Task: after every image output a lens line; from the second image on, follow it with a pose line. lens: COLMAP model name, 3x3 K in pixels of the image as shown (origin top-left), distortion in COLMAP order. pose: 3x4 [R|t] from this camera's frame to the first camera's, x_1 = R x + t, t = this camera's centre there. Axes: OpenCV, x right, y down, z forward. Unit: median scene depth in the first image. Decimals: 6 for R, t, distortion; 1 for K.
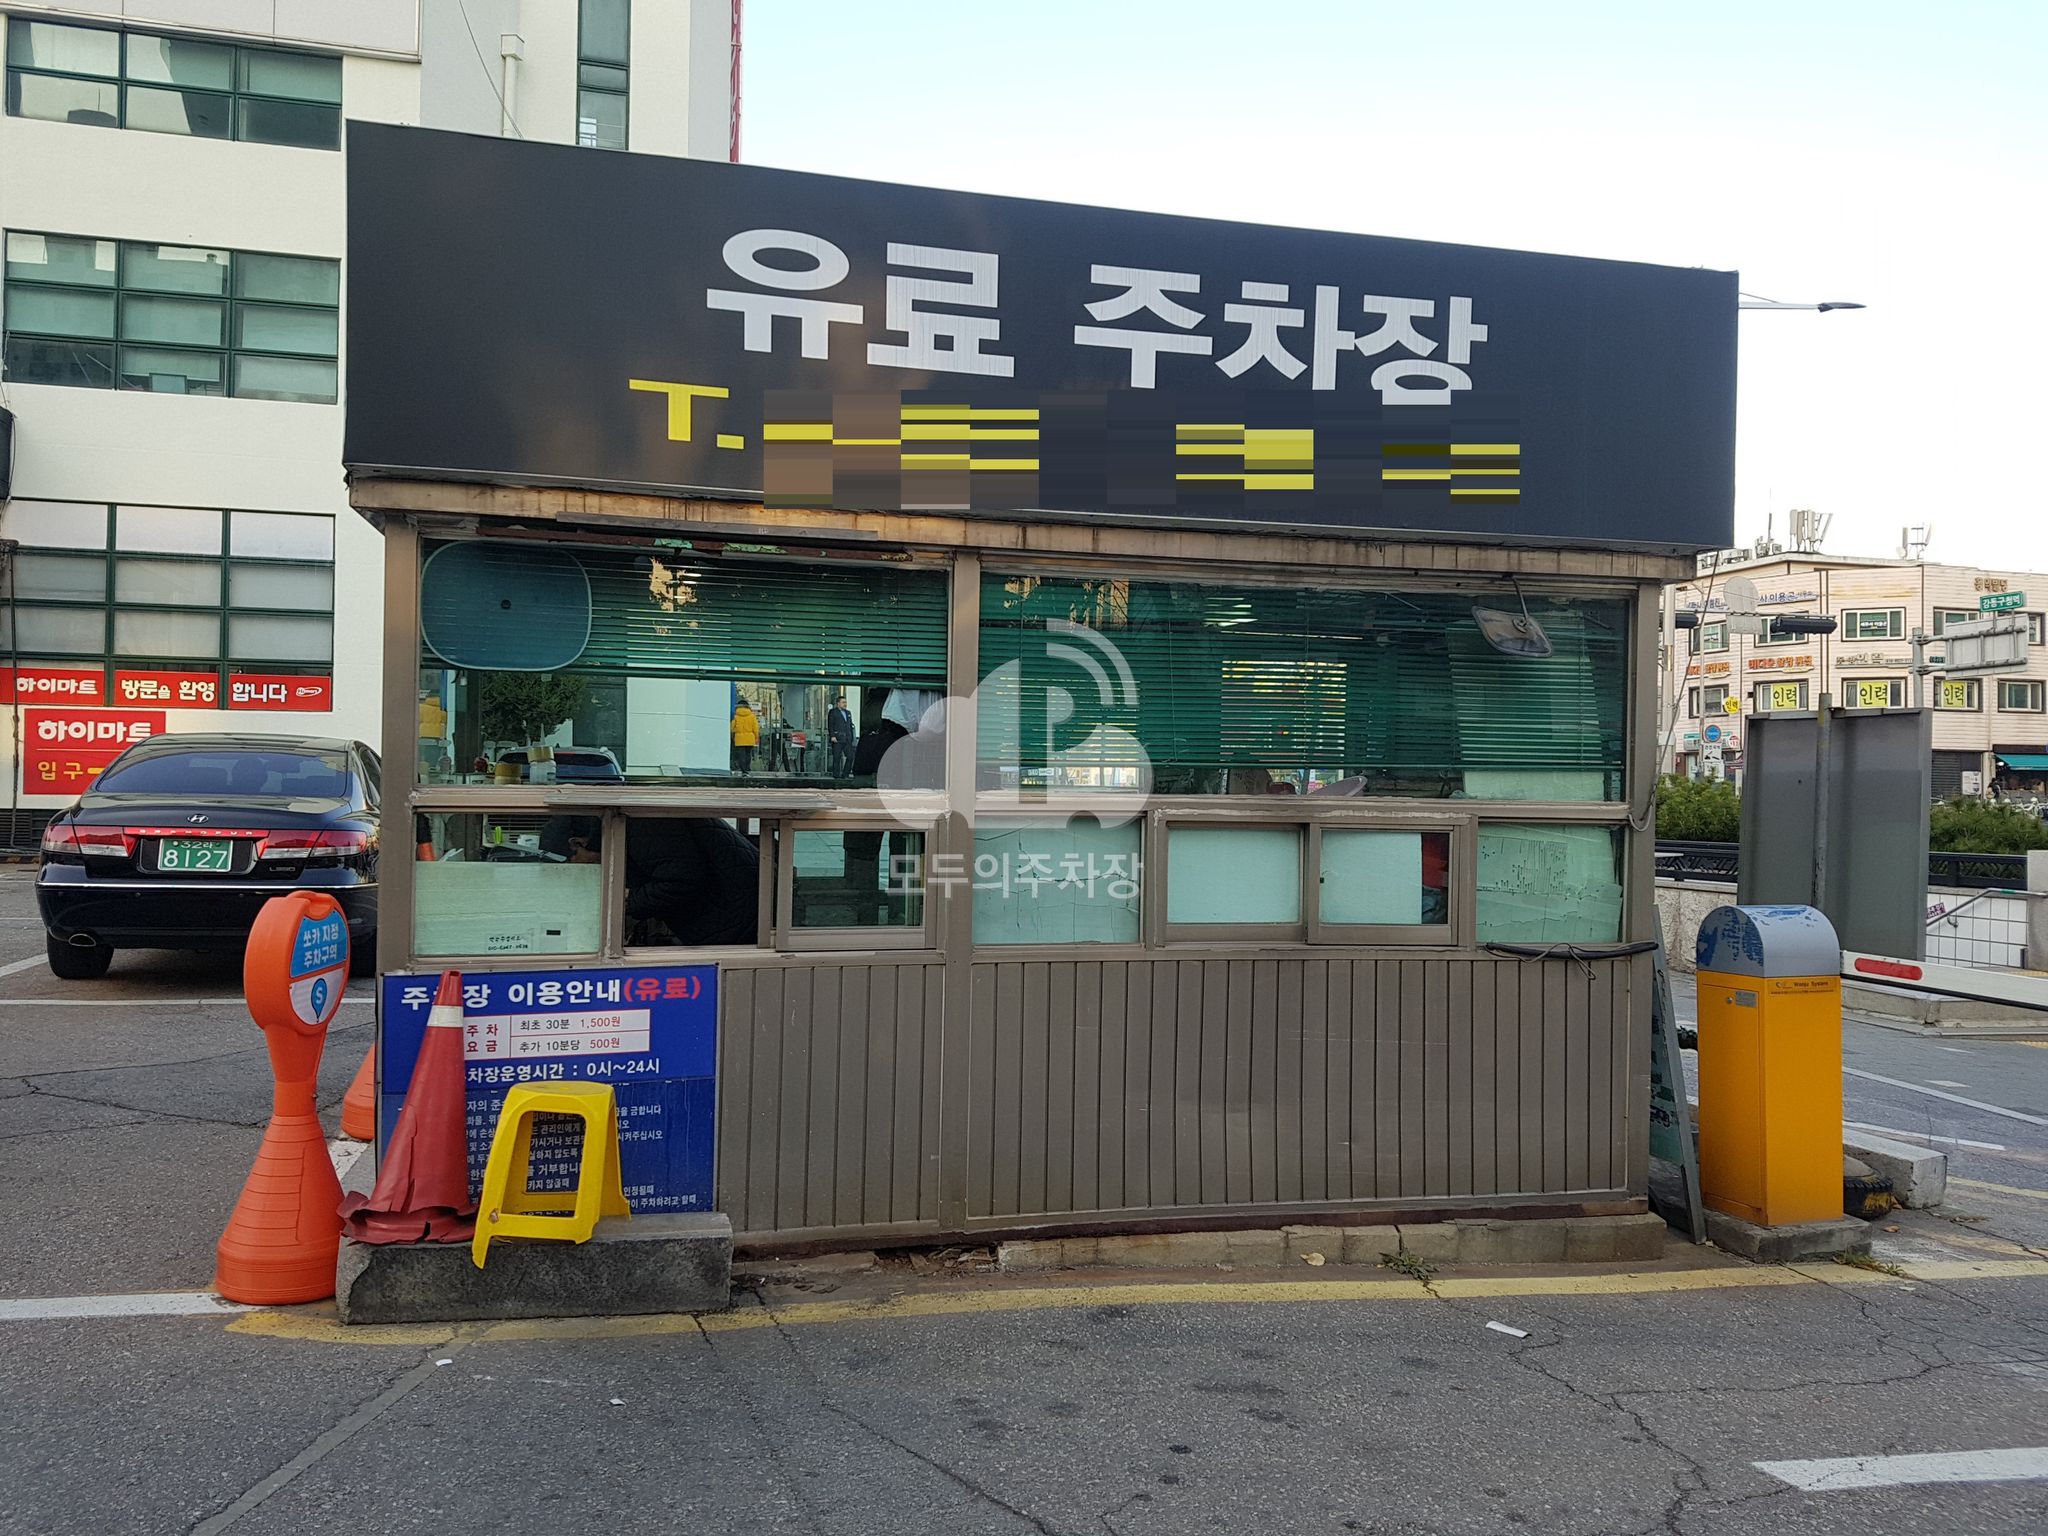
lens RADIAL K [[1626.7, 0, 973.0], [0, 1626.7, 763.2], [0, 0, 1]] dist [0.260866, -0.477455]
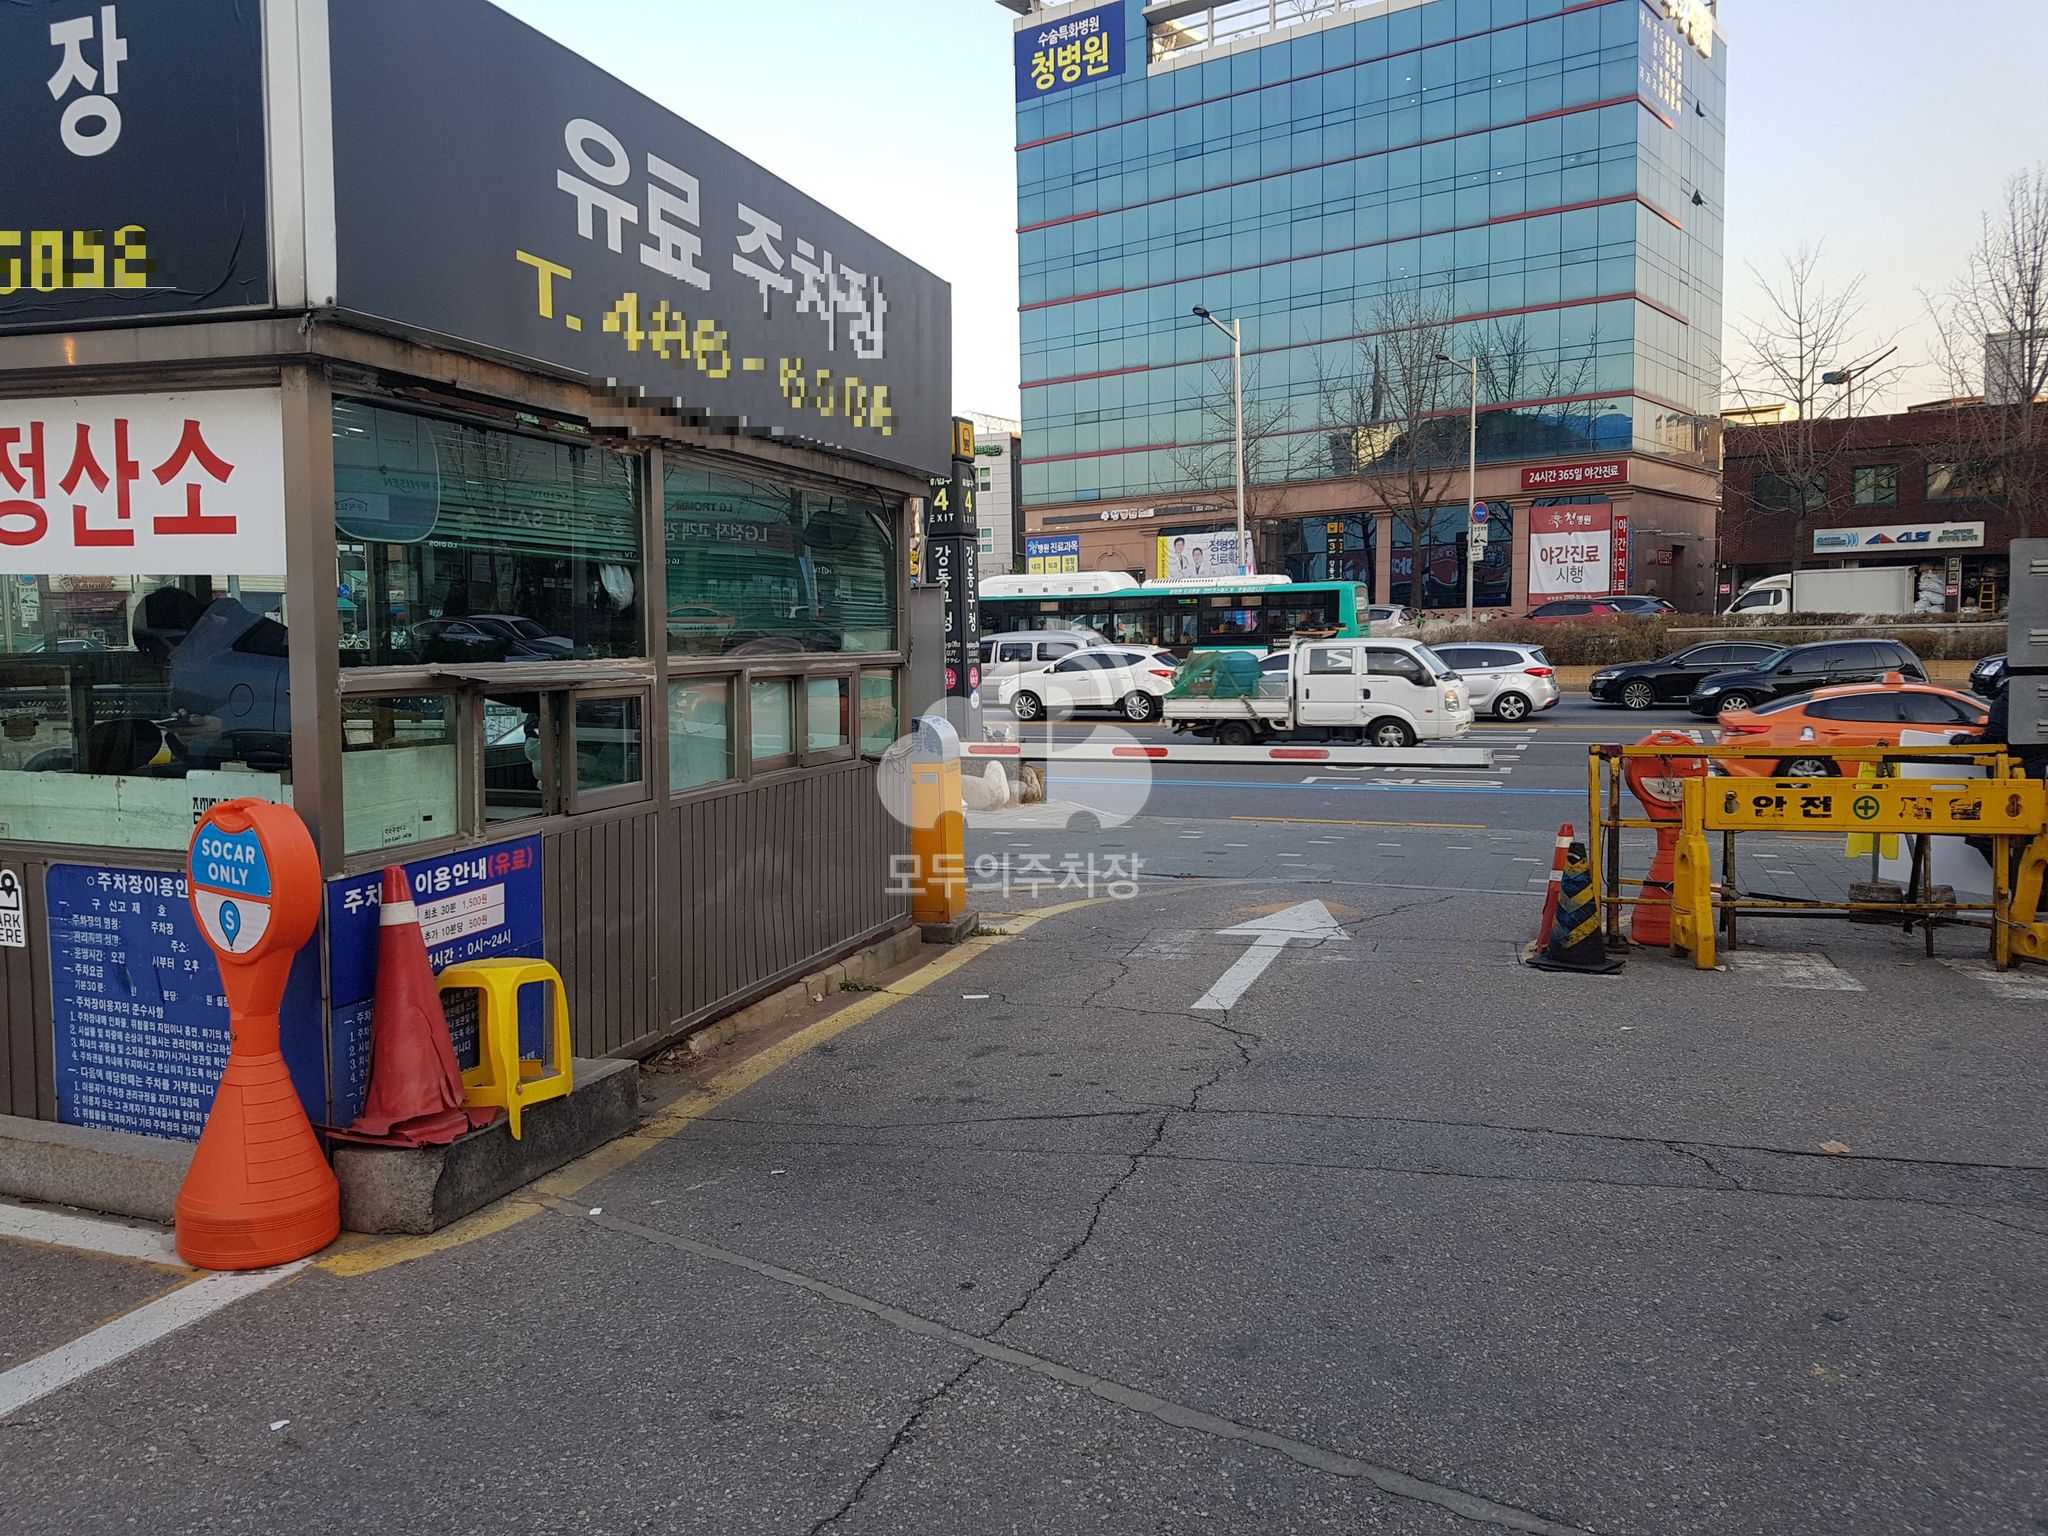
lens RADIAL K [[1626.7, 0, 973.0], [0, 1626.7, 763.2], [0, 0, 1]] dist [0.260866, -0.477455]
pose [[0.537879, -0.097065, 0.837415, -0.899909], [0.029551, 0.994910, 0.096340, -0.013322], [-0.842504, -0.027073, 0.538010, 0.215924]]
